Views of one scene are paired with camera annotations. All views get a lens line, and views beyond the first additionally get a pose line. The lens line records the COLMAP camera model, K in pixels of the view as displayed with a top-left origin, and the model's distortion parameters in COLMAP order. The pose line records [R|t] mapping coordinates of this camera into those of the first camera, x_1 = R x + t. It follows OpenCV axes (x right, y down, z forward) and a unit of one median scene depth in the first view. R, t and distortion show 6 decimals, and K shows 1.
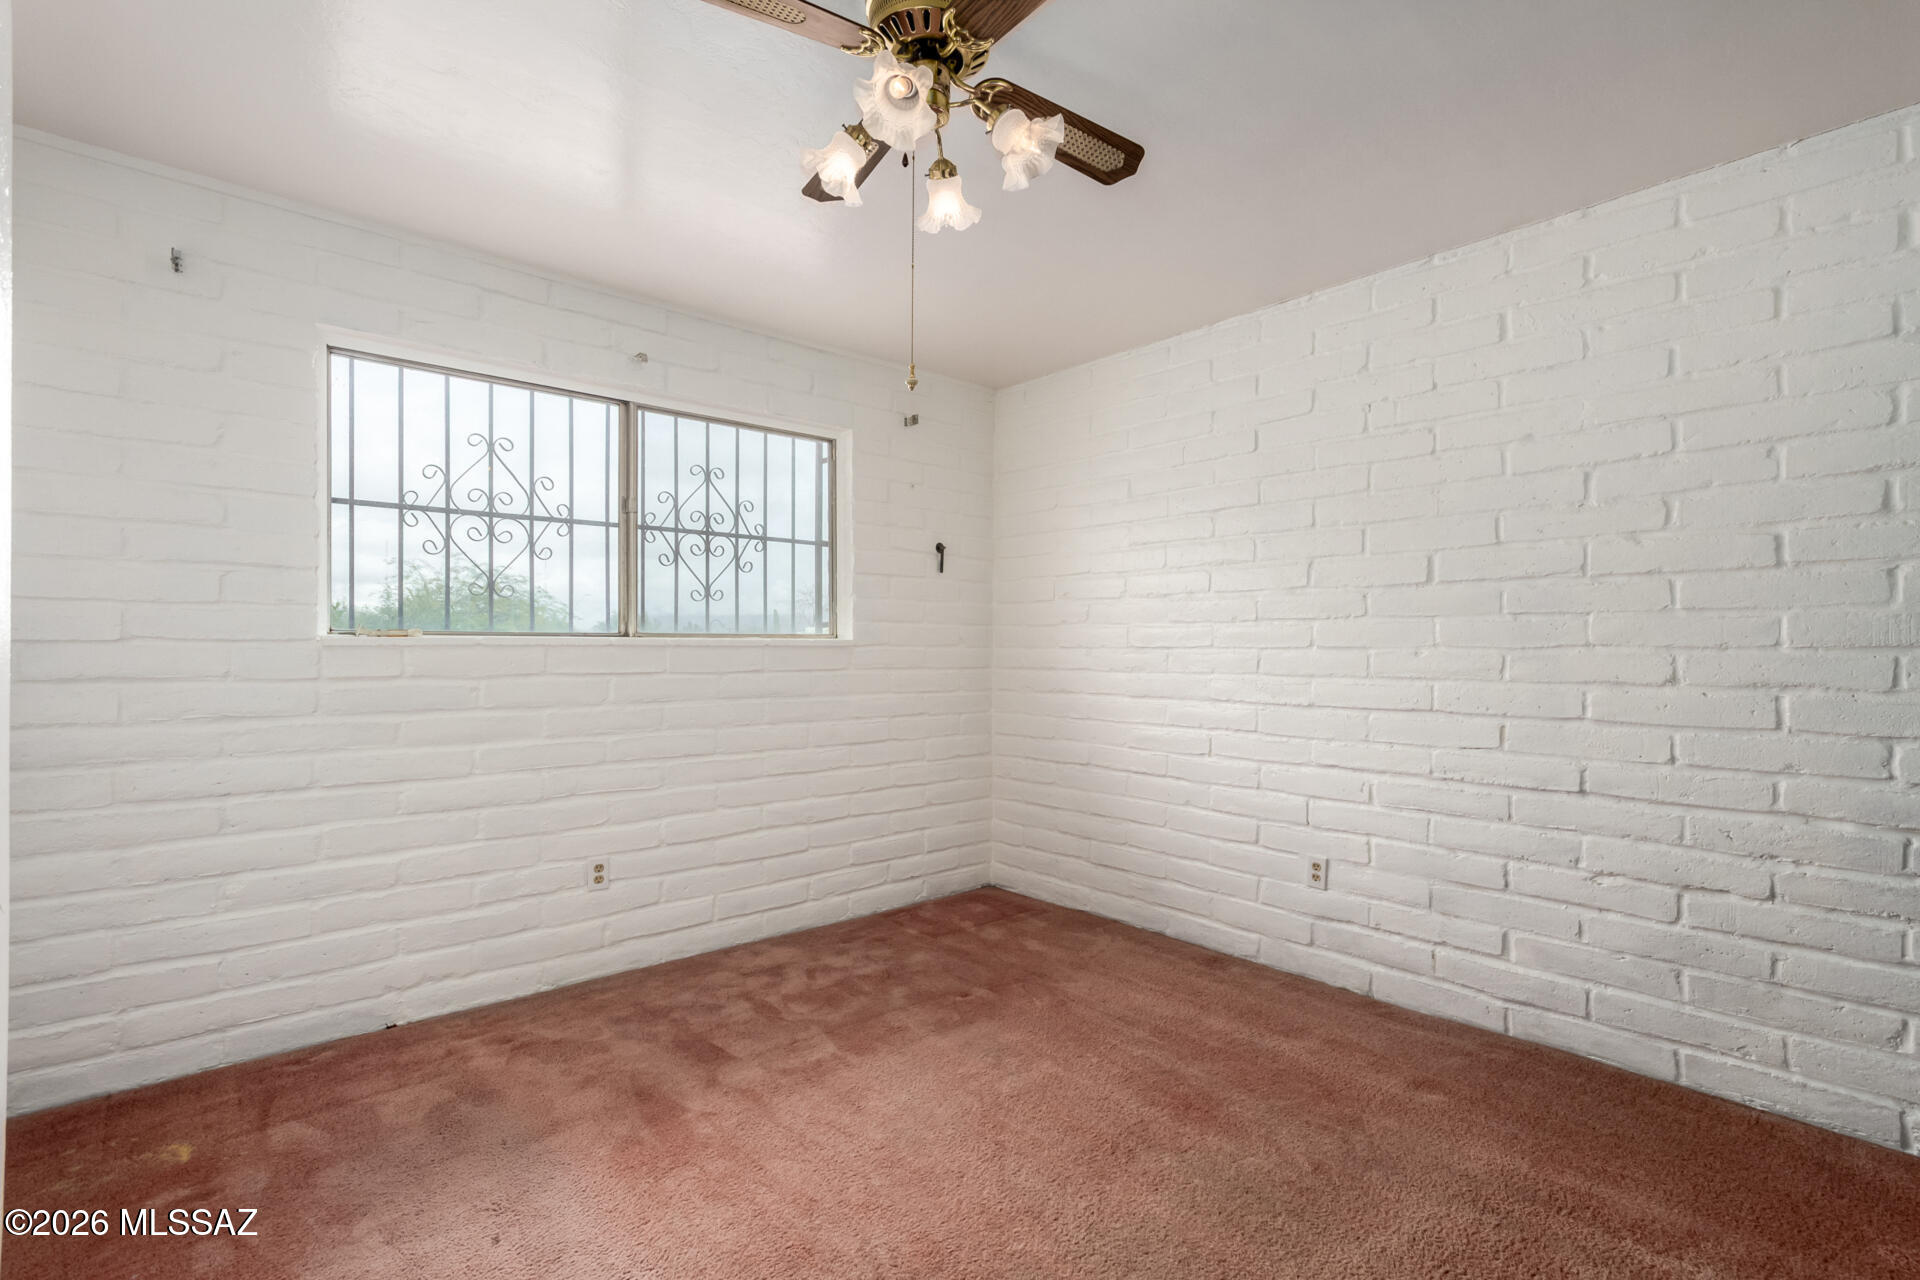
lens RADIAL K [[884.4, 0, 968.3], [0, 884.4, 648.3], [0, 0, 1]] dist [-0.002330, 0.000193]
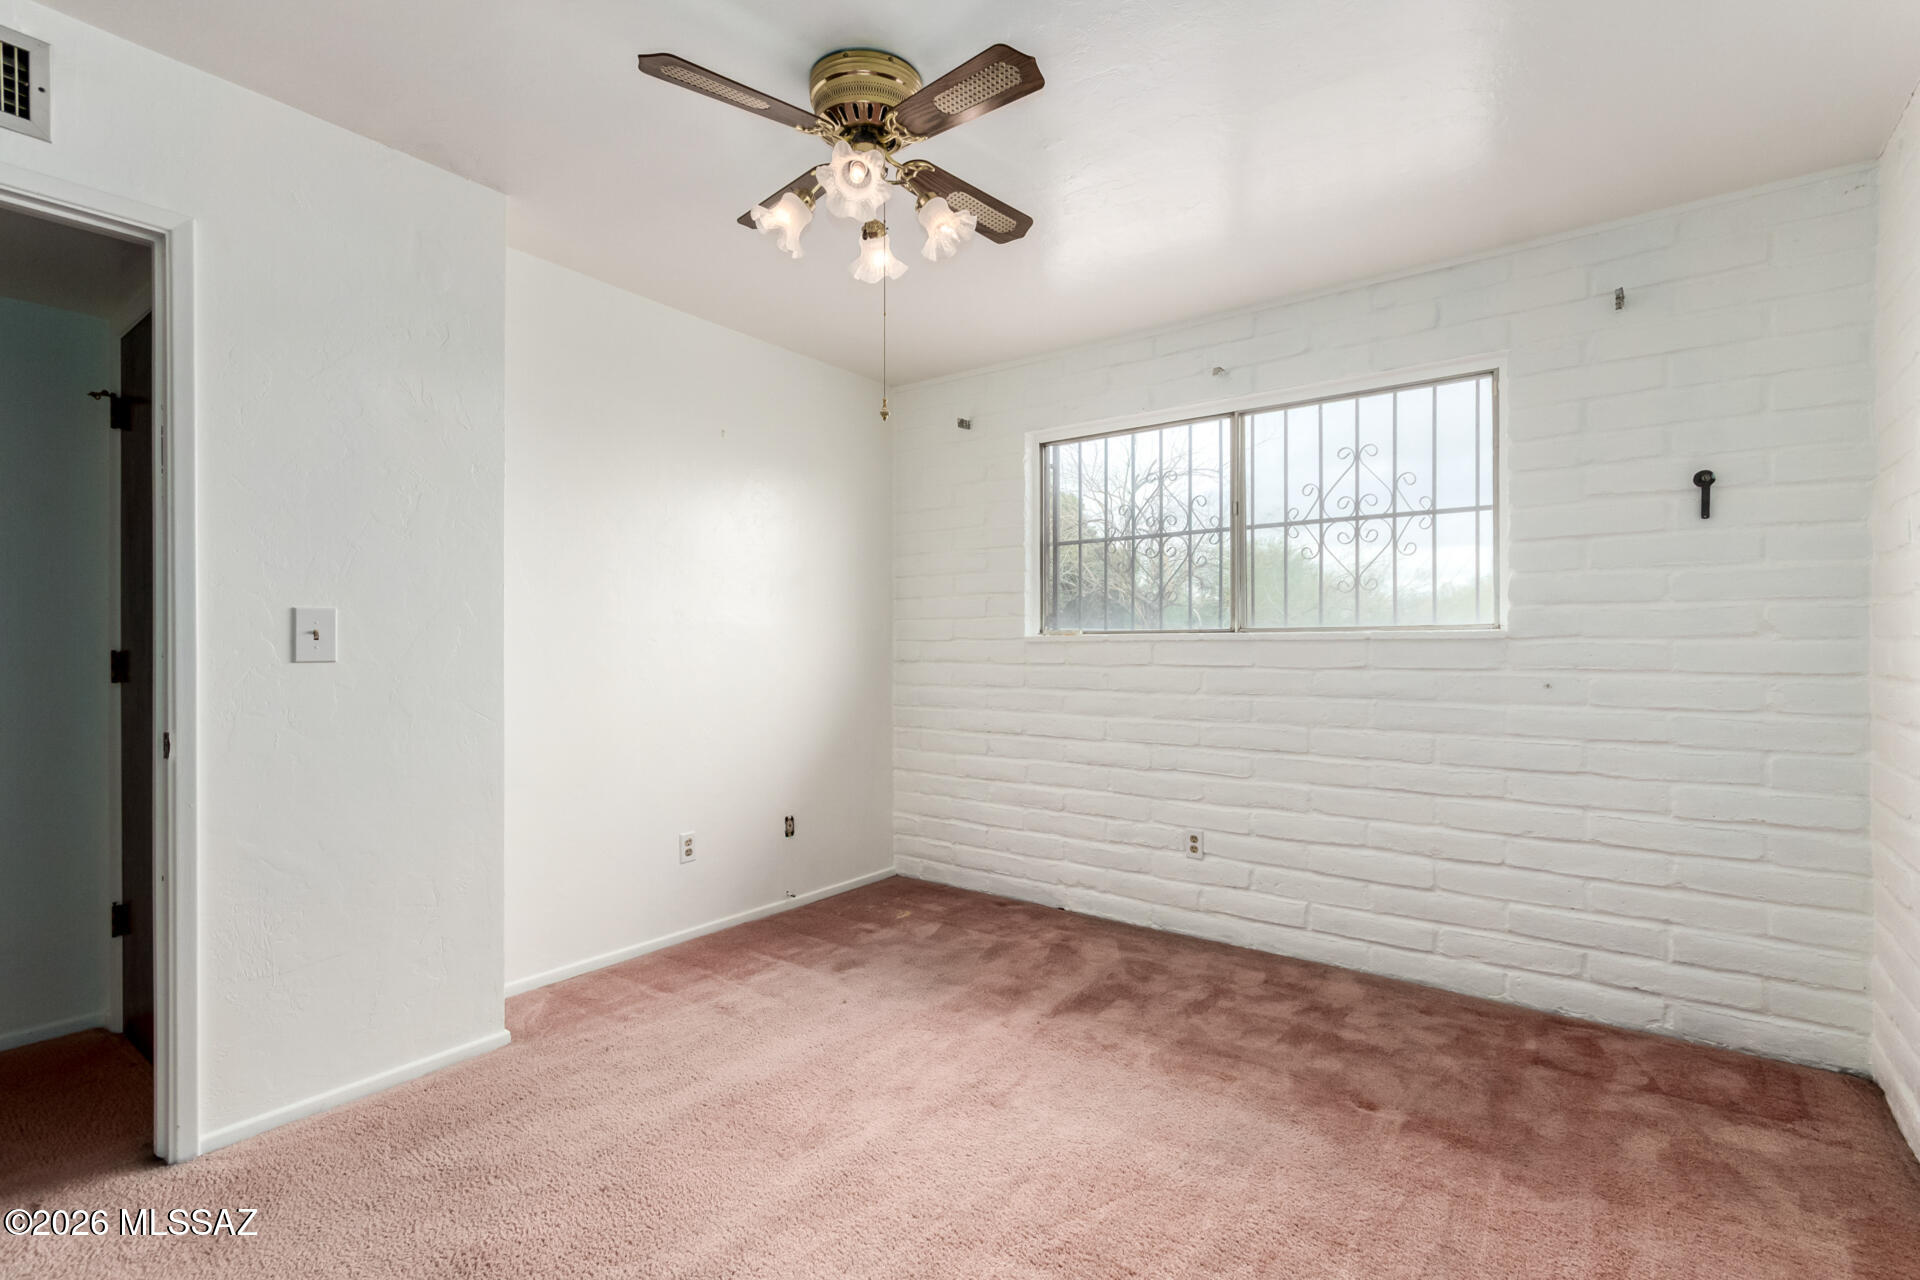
lens RADIAL K [[884.4, 0, 968.3], [0, 884.4, 641.7], [0, 0, 1]] dist [-0.002330, 0.000193]
pose [[0.199863, -0.005402, -0.979809, 0.575533], [0.002176, 0.999985, -0.005070, 0.003101], [0.979821, -0.001119, 0.199872, 0.454976]]
